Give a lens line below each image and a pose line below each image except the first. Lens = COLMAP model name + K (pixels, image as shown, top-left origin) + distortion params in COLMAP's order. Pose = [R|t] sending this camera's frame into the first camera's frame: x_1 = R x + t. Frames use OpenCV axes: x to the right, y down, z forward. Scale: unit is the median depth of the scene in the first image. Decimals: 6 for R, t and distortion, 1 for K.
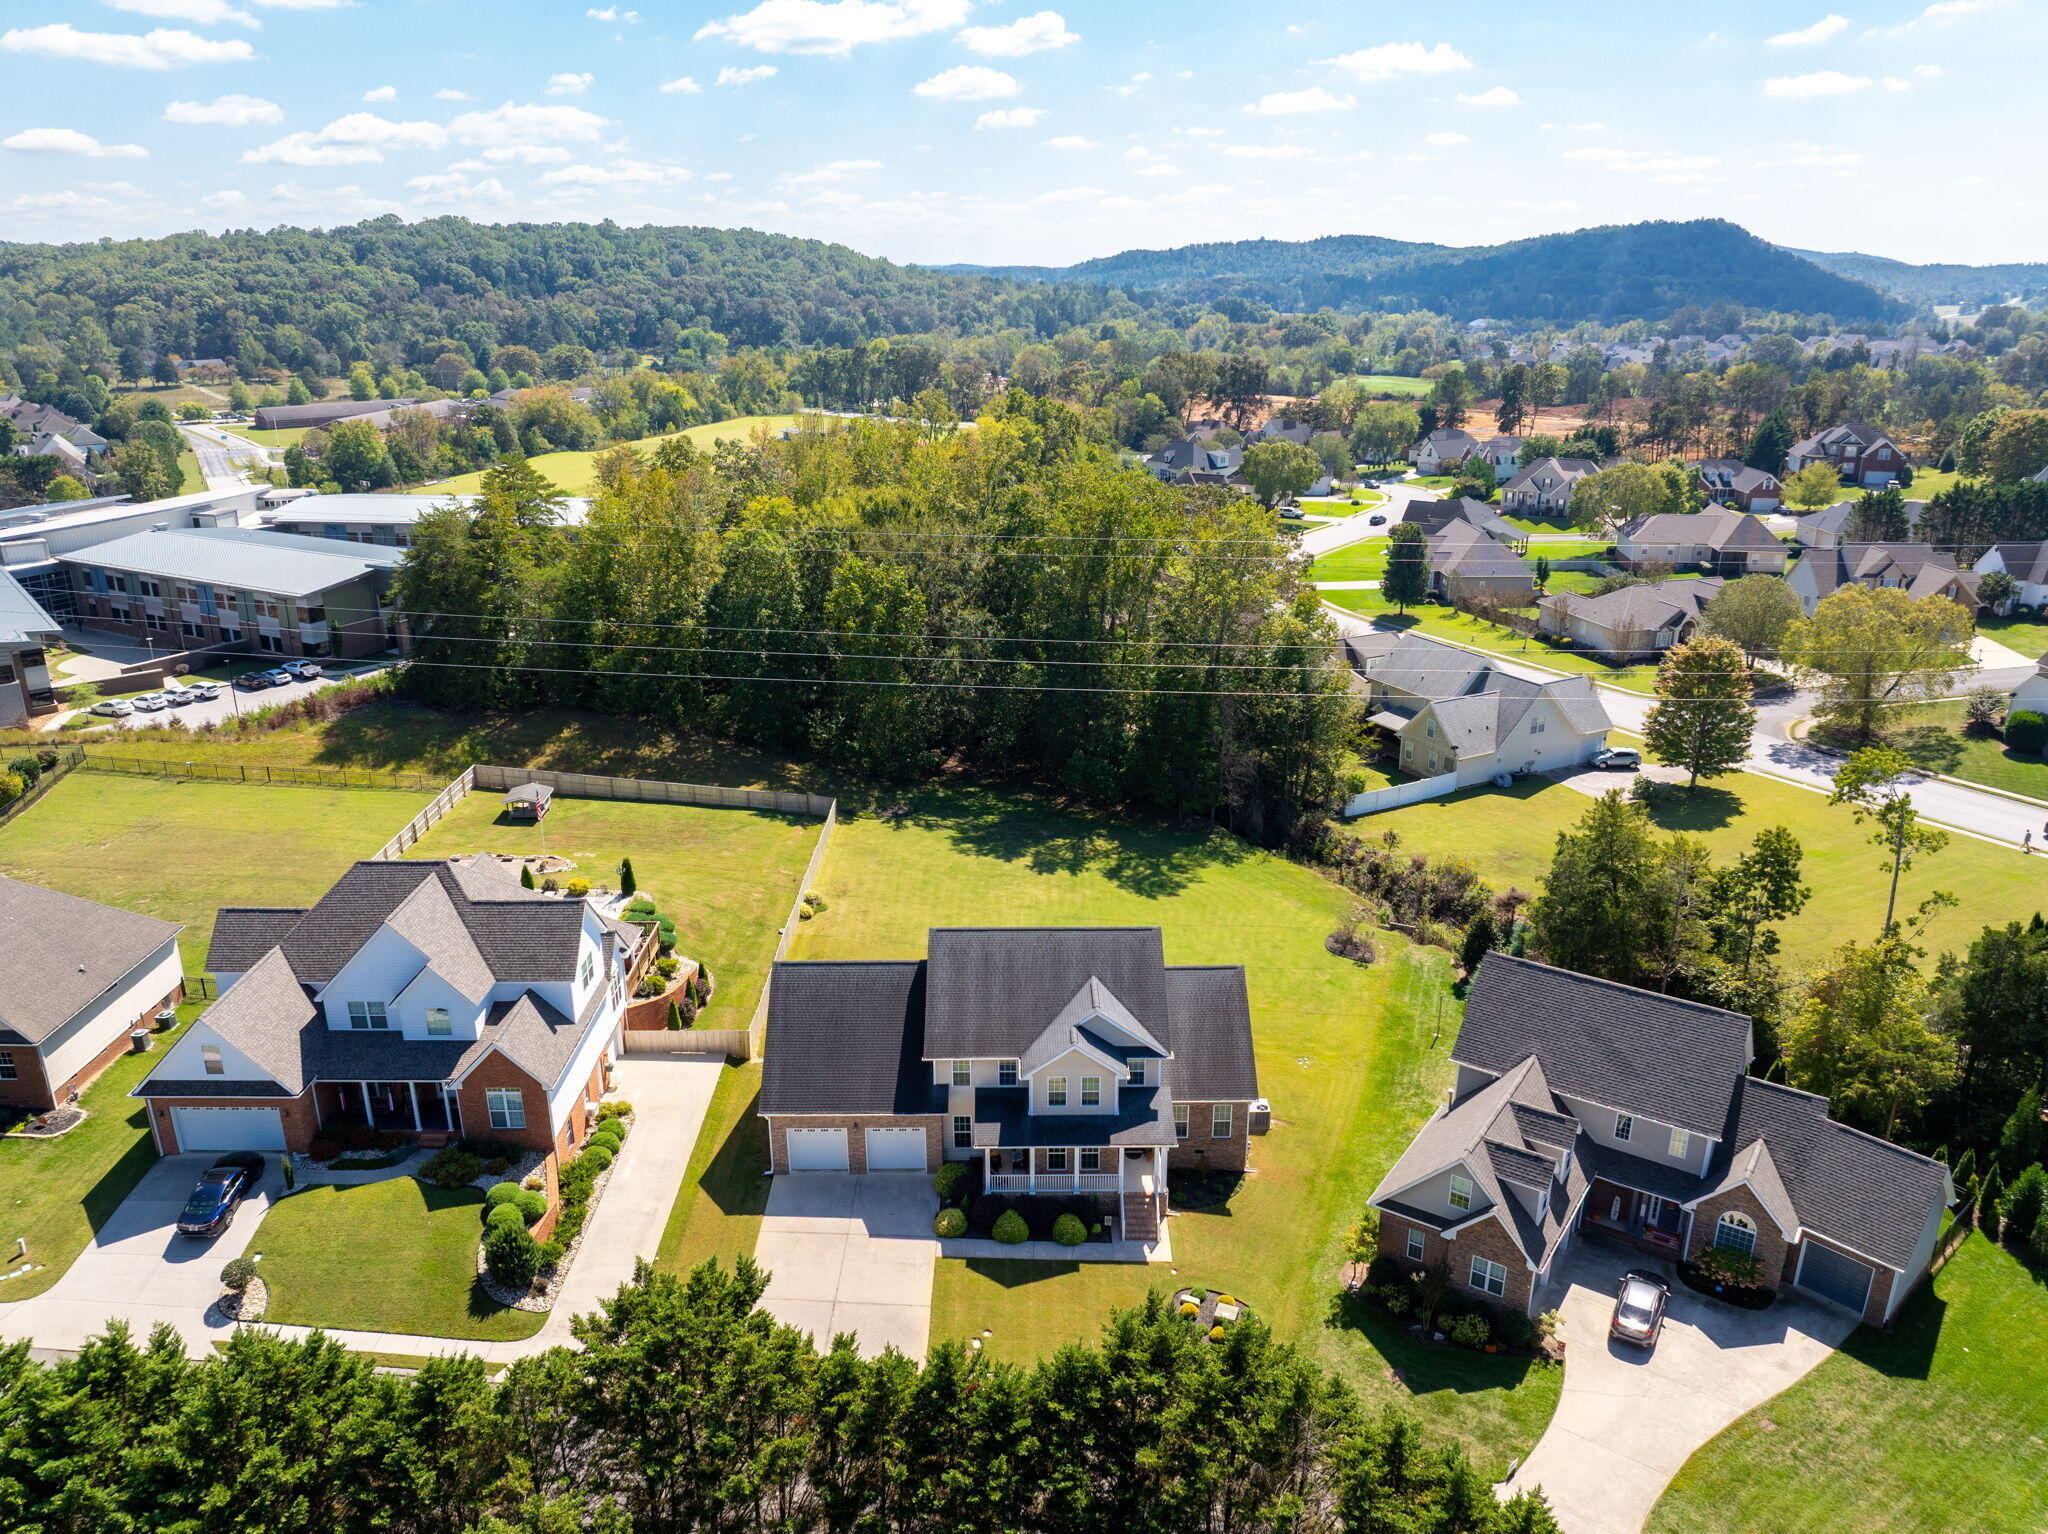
lens RADIAL K [[1442.4, 0, 1021.3], [0, 1442.4, 769.9], [0, 0, 1]] dist [-0.033709, 0.000133]
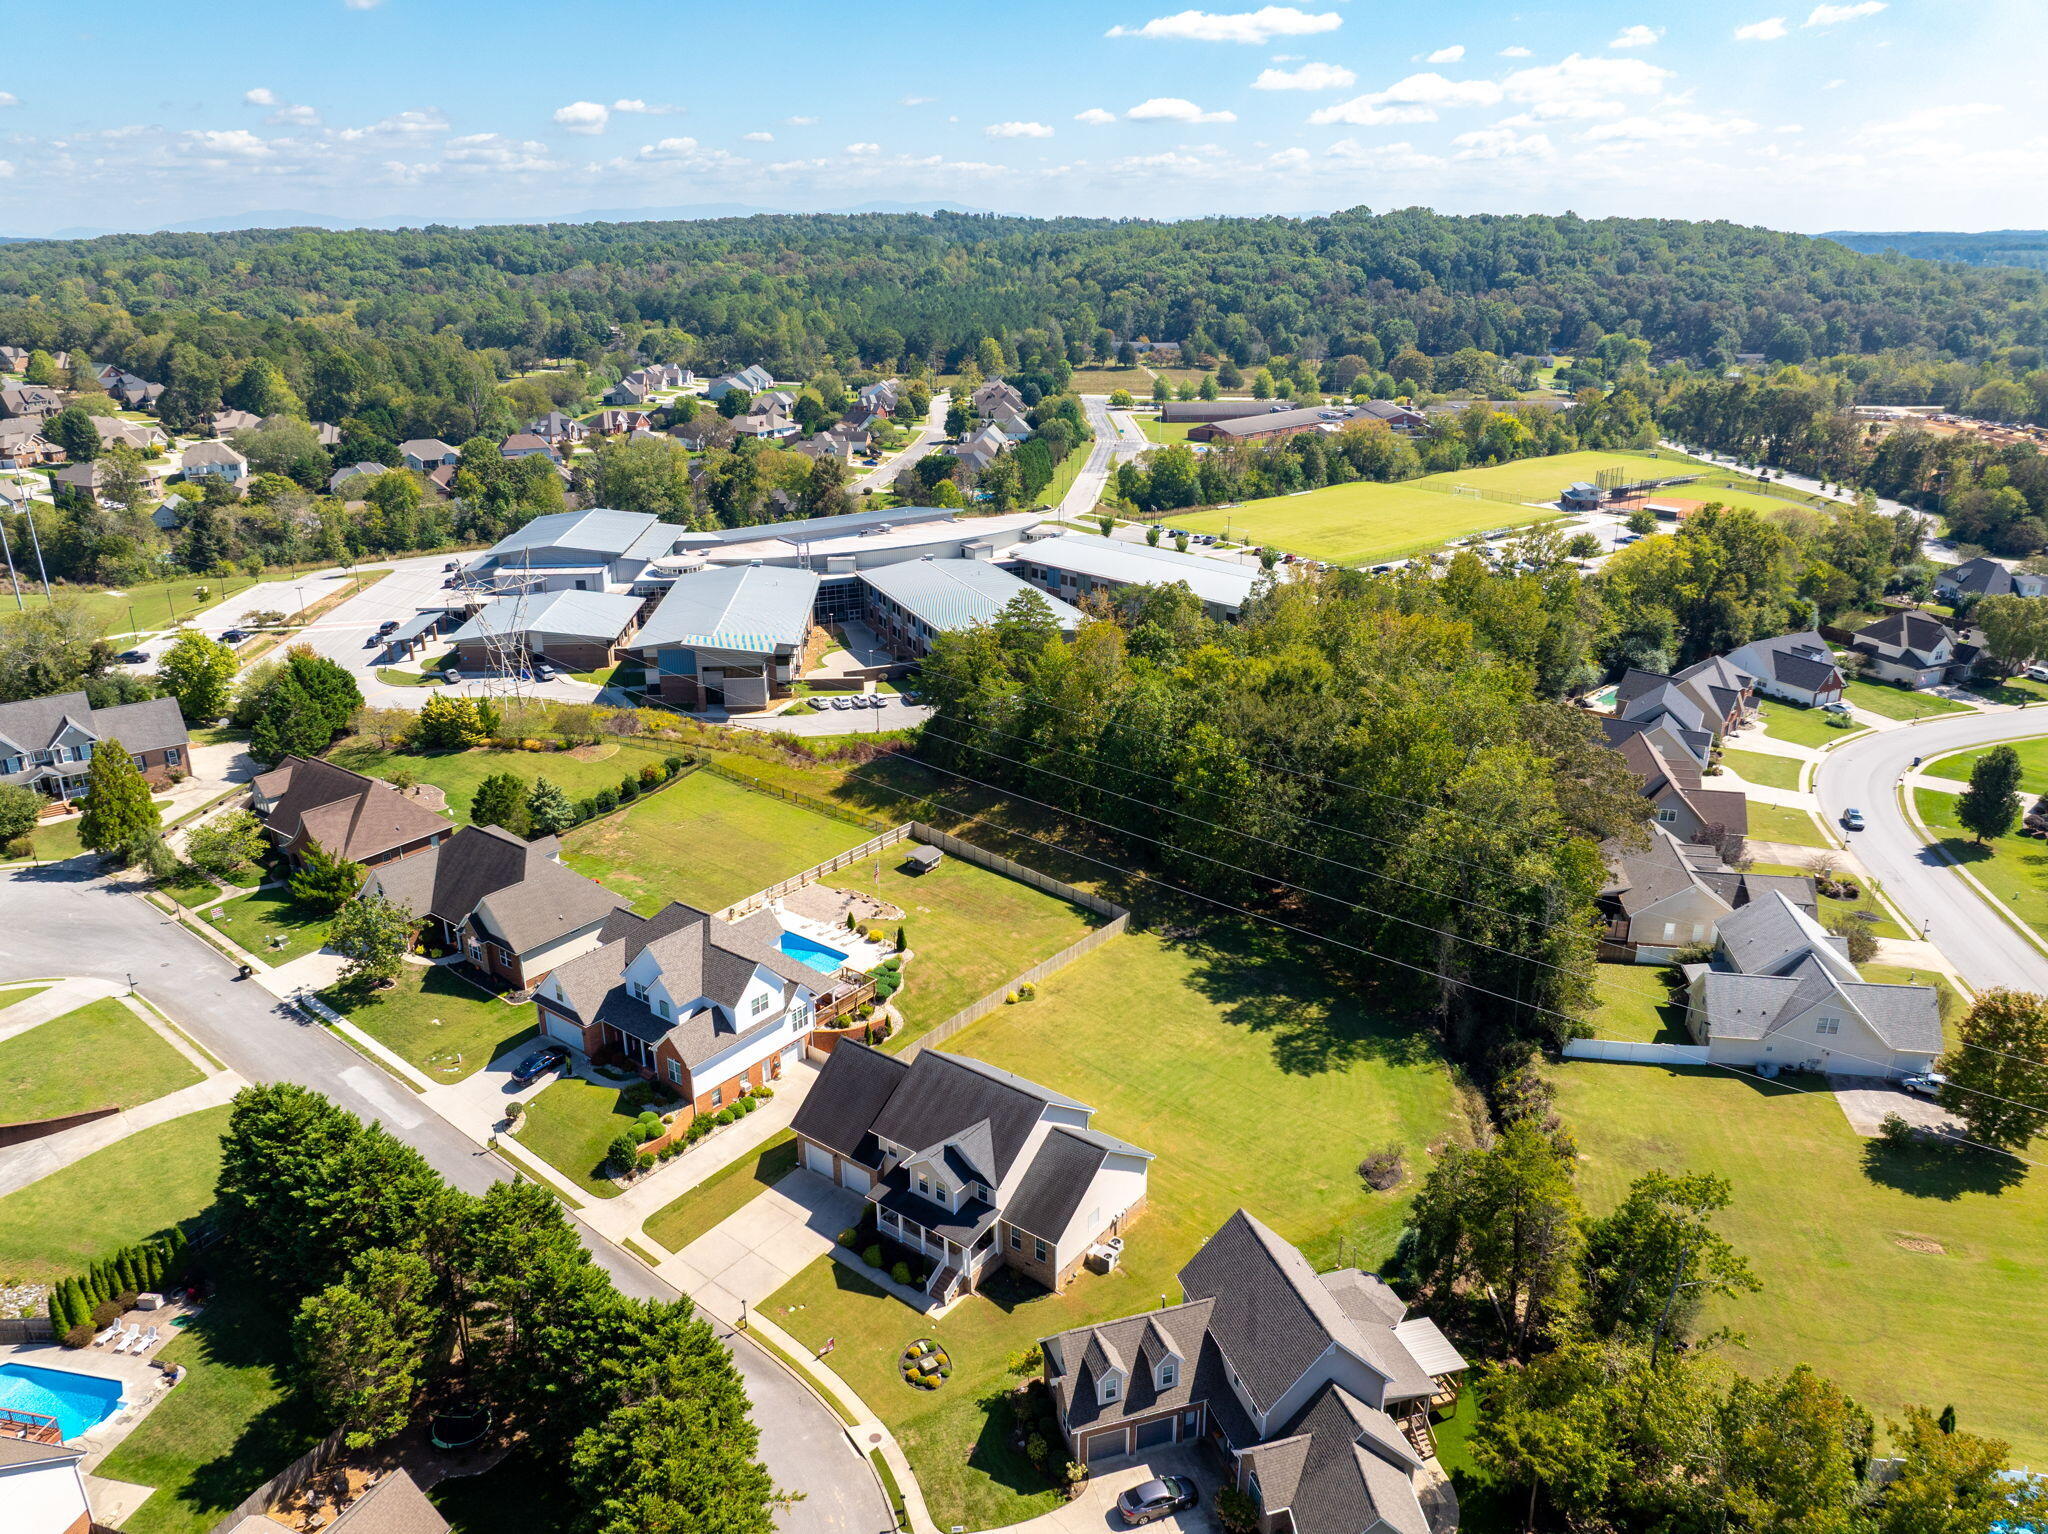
lens RADIAL K [[1442.4, 0, 1015.2], [0, 1442.4, 768.5], [0, 0, 1]] dist [-0.033709, 0.000133]
pose [[0.793103, 0.213806, -0.570328, 0.273245], [-0.198538, 0.975972, 0.089785, -0.110784], [0.575821, 0.042023, 0.816495, -0.056993]]
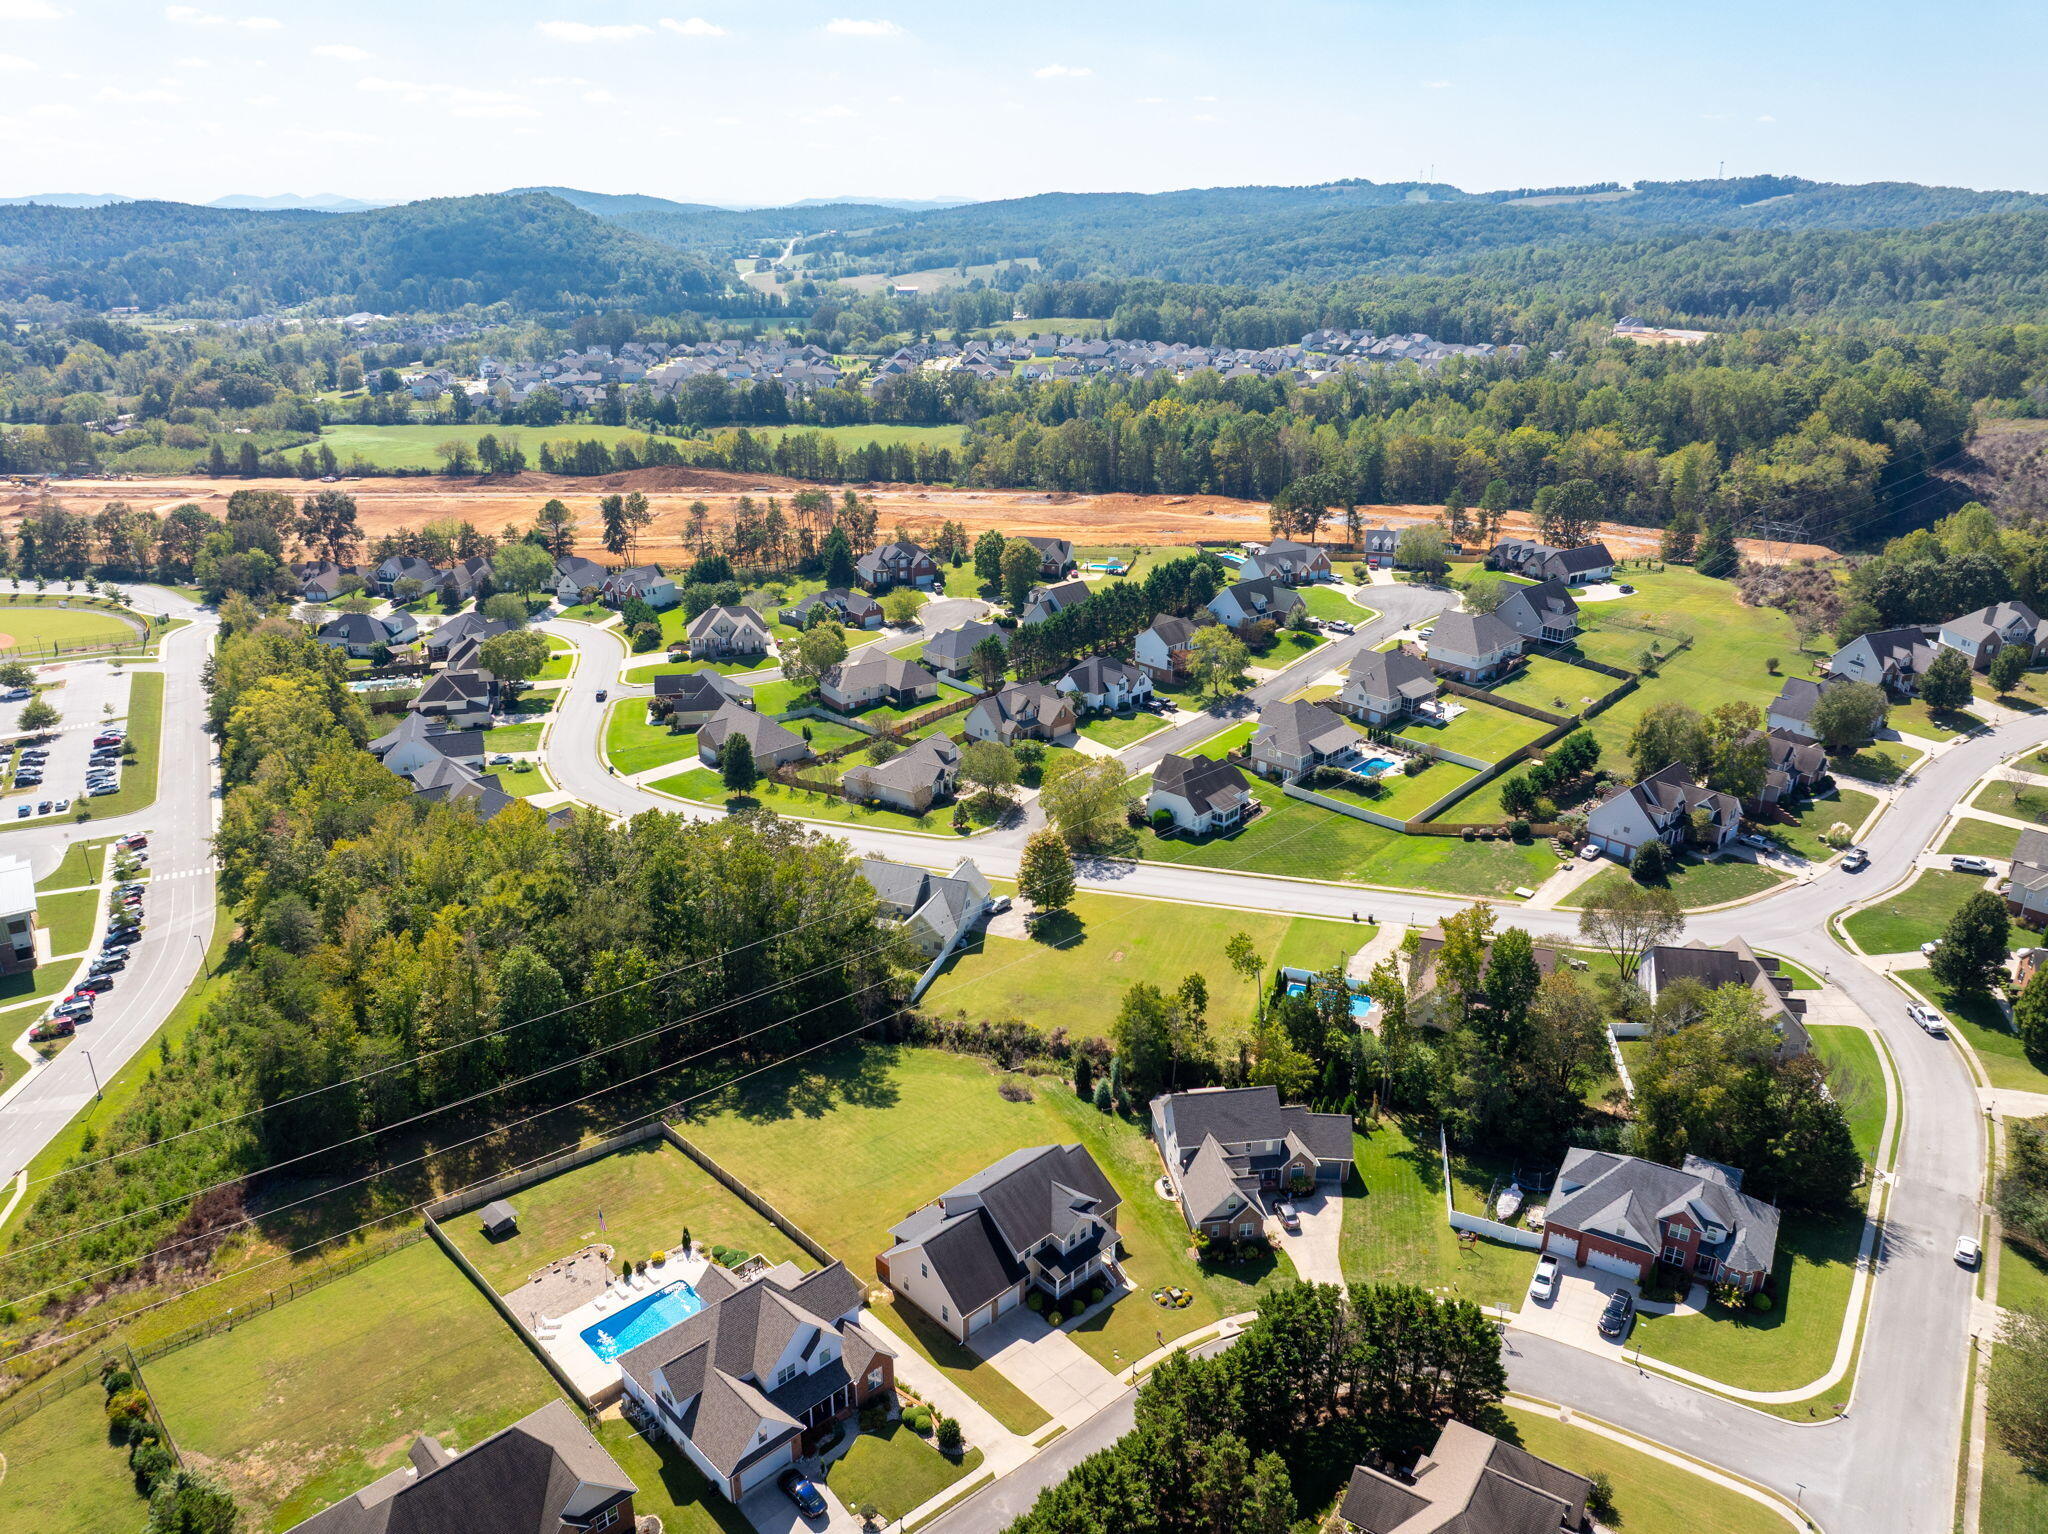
lens RADIAL K [[1442.4, 0, 1013.9], [0, 1442.4, 757.1], [0, 0, 1]] dist [-0.033709, 0.000133]
pose [[0.729463, -0.245220, 0.638554, -0.394901], [0.222217, 0.967852, 0.117824, -0.239726], [-0.646919, 0.055950, 0.760504, -0.199813]]
